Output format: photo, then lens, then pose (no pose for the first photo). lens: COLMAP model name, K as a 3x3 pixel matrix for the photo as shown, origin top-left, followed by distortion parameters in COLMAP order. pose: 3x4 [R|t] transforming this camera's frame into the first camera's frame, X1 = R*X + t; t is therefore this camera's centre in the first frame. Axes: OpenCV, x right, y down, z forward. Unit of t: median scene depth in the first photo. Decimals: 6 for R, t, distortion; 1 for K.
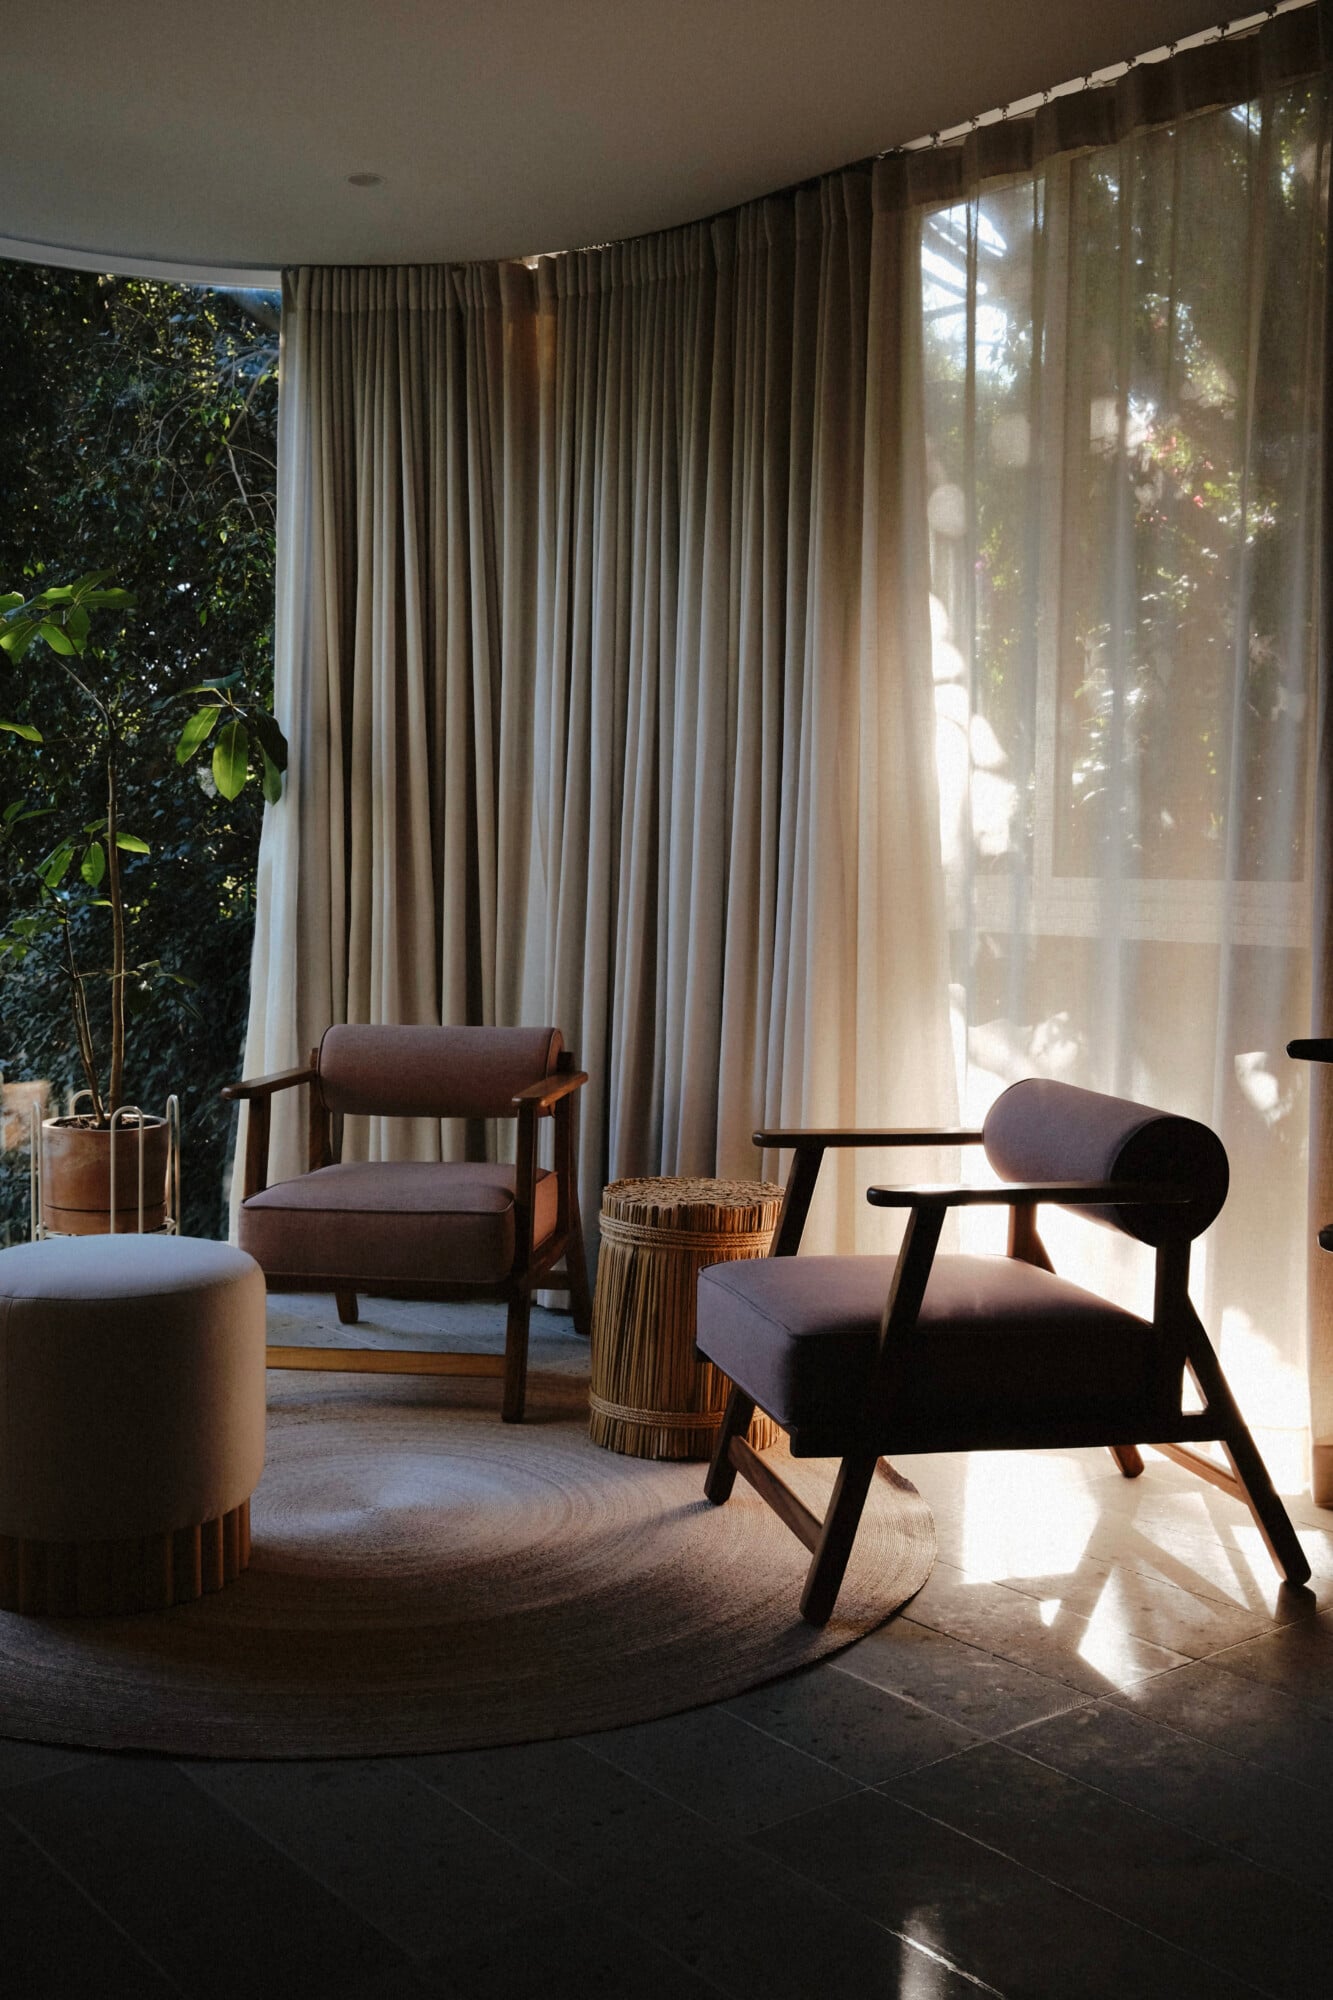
lens RADIAL K [[2015.6, 0, 666.1], [0, 2015.6, 1019.6], [0, 0, 1]] dist [-0.043378, 0.124461]
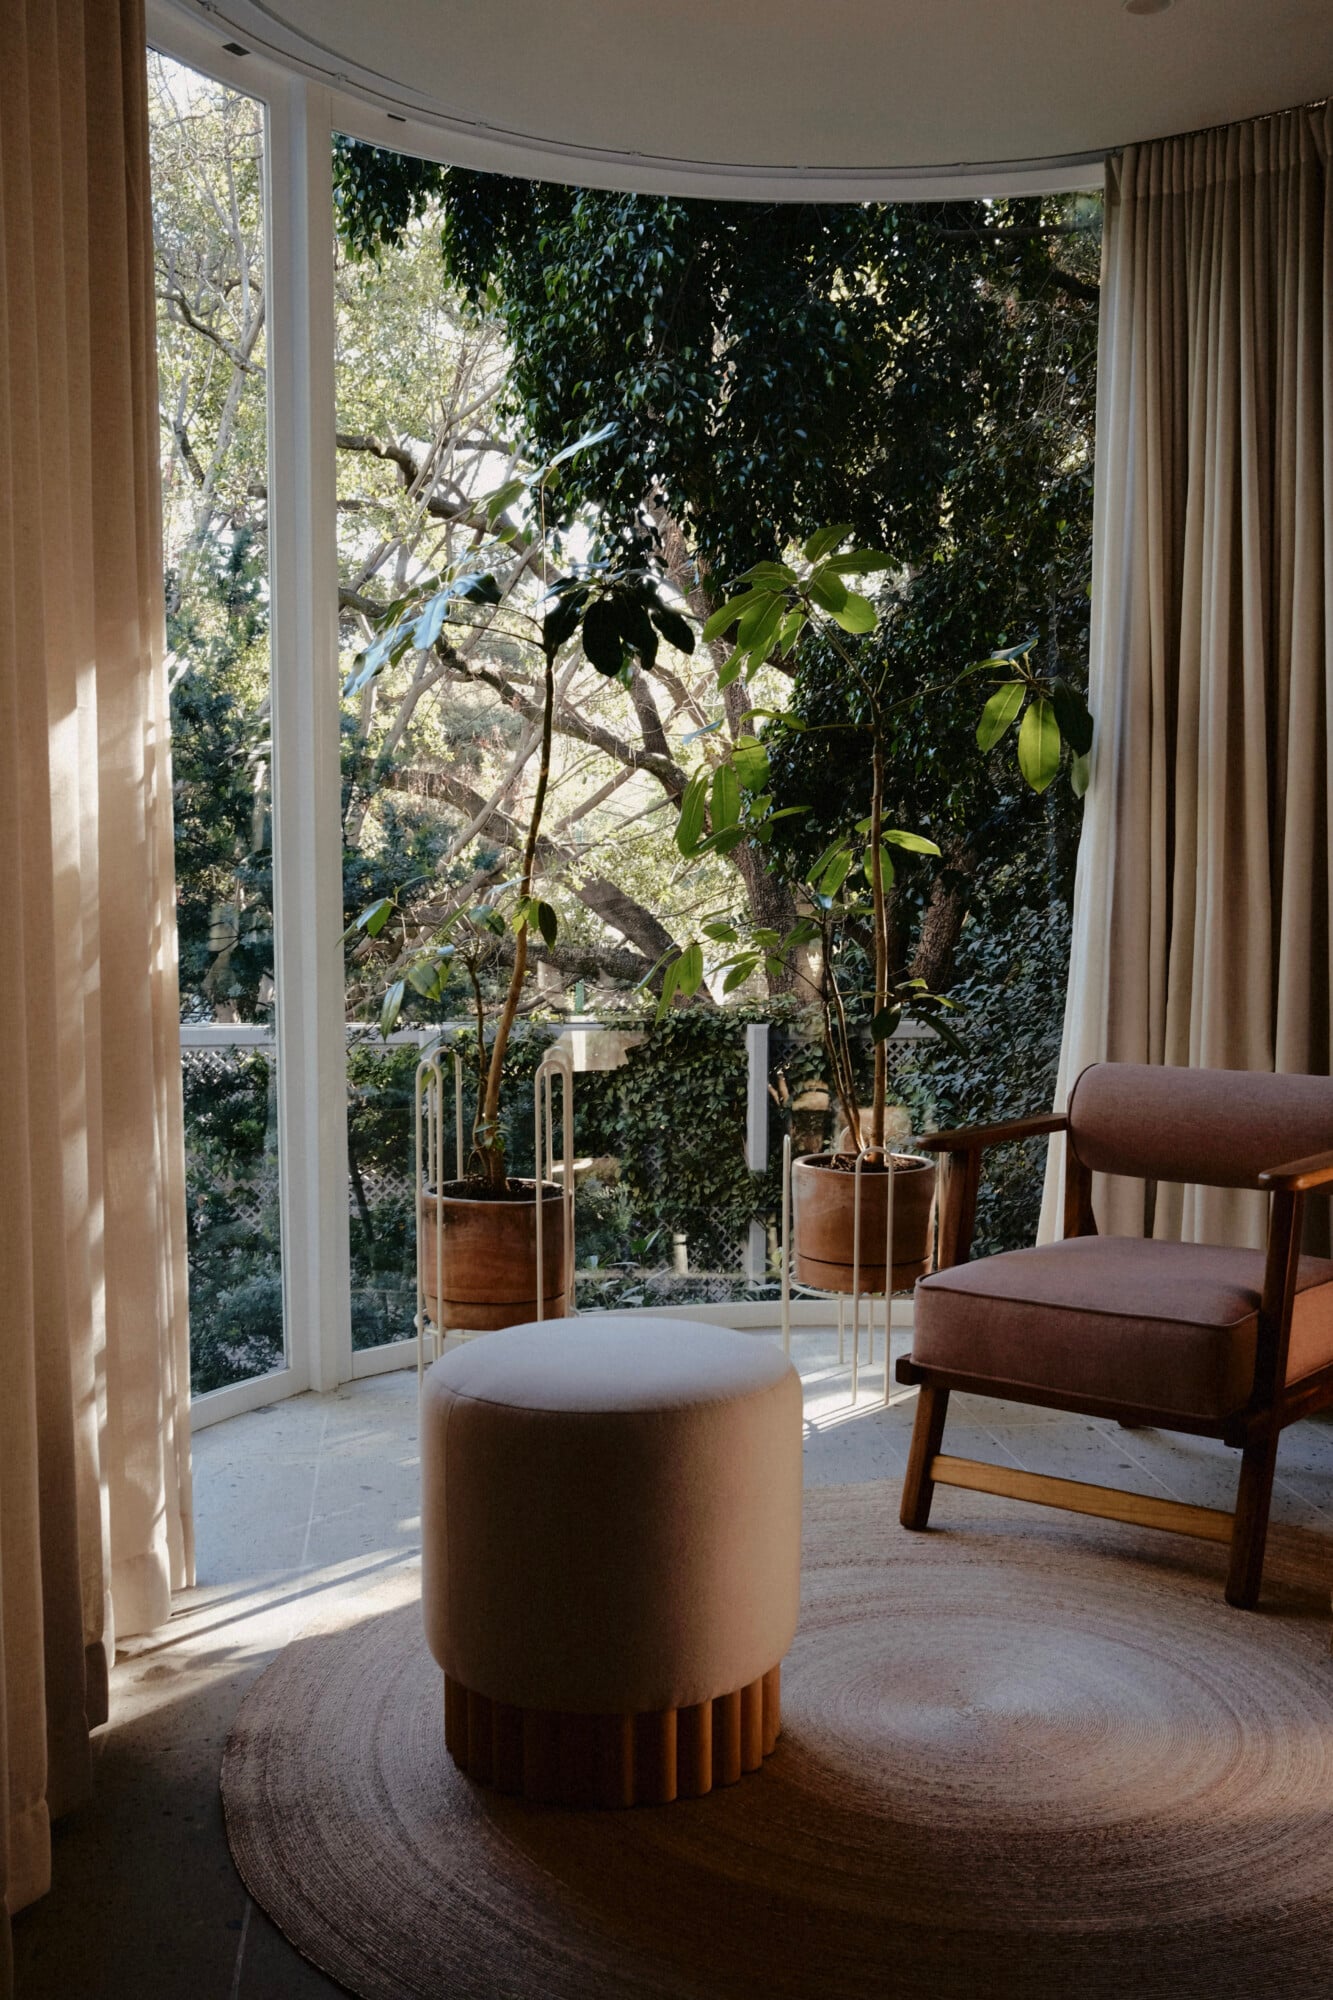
lens RADIAL K [[2015.6, 0, 666.1], [0, 2015.6, 1019.6], [0, 0, 1]] dist [-0.043378, 0.124461]
pose [[0.855310, 0.028737, -0.517319, 0.120958], [-0.031121, 0.999507, 0.004067, -0.014819], [0.517181, 0.012621, 0.855783, 0.244443]]
